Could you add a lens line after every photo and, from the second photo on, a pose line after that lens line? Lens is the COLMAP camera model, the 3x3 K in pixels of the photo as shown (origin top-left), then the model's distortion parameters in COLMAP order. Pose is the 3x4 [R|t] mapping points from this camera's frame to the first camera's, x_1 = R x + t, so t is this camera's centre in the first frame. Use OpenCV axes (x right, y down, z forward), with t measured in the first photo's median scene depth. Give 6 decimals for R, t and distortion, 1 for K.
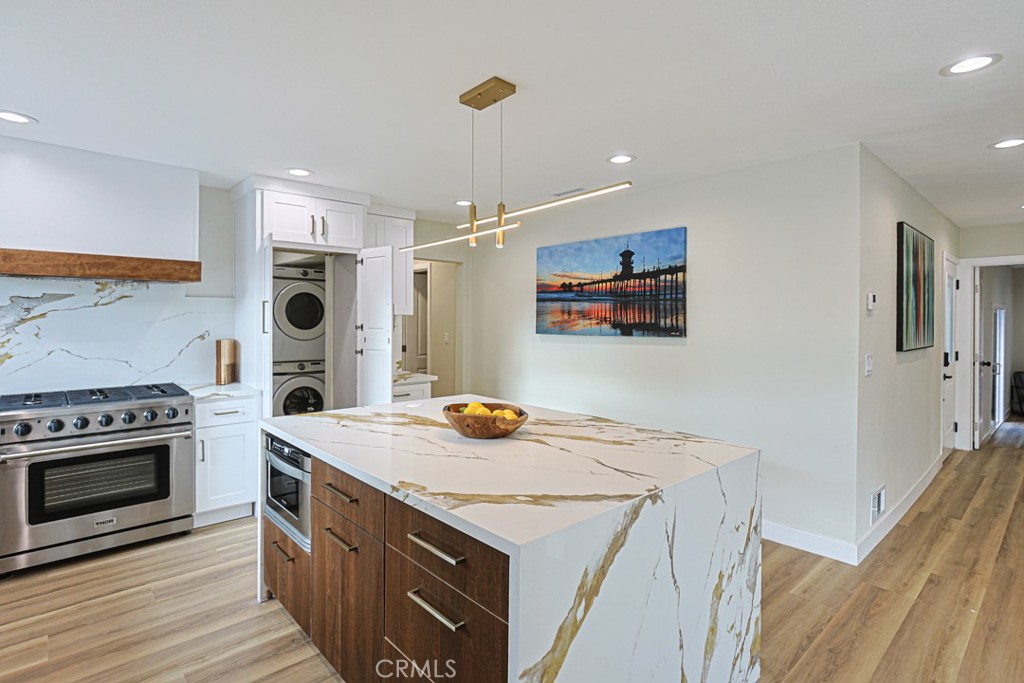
lens RADIAL K [[501.6, 0, 528.9], [0, 501.6, 321.1], [0, 0, 1]] dist [-0.006705, -0.000027]
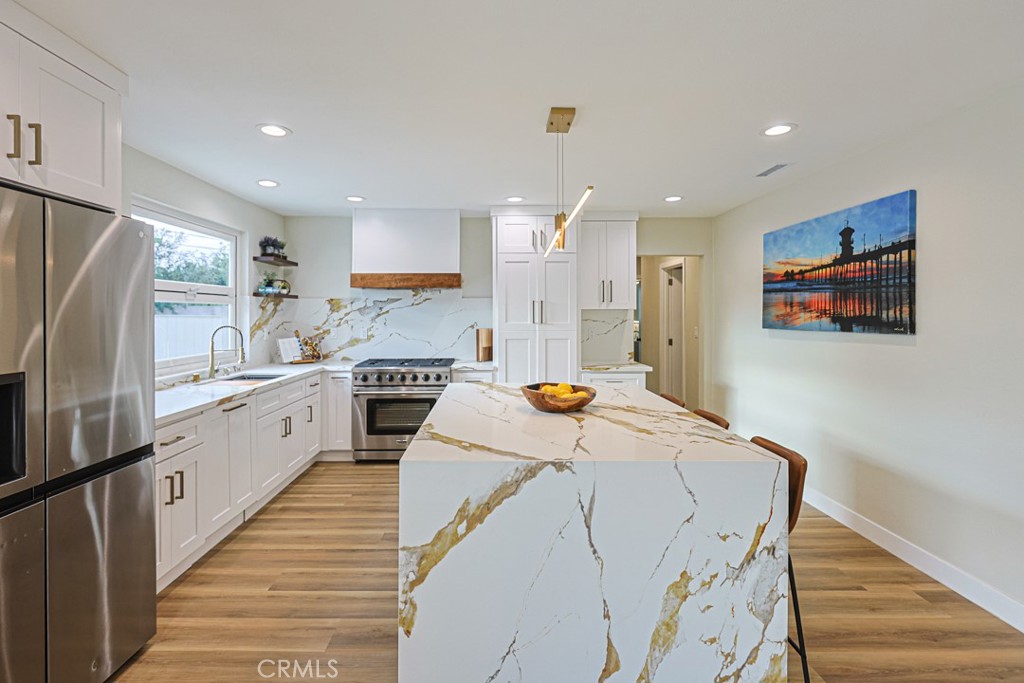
lens RADIAL K [[501.6, 0, 512.4], [0, 501.6, 316.2], [0, 0, 1]] dist [-0.006705, -0.000027]
pose [[0.752146, -0.001945, -0.658994, 0.345564], [0.001390, 0.999998, -0.001365, 0.004474], [0.658995, 0.000111, 0.752147, 0.025665]]
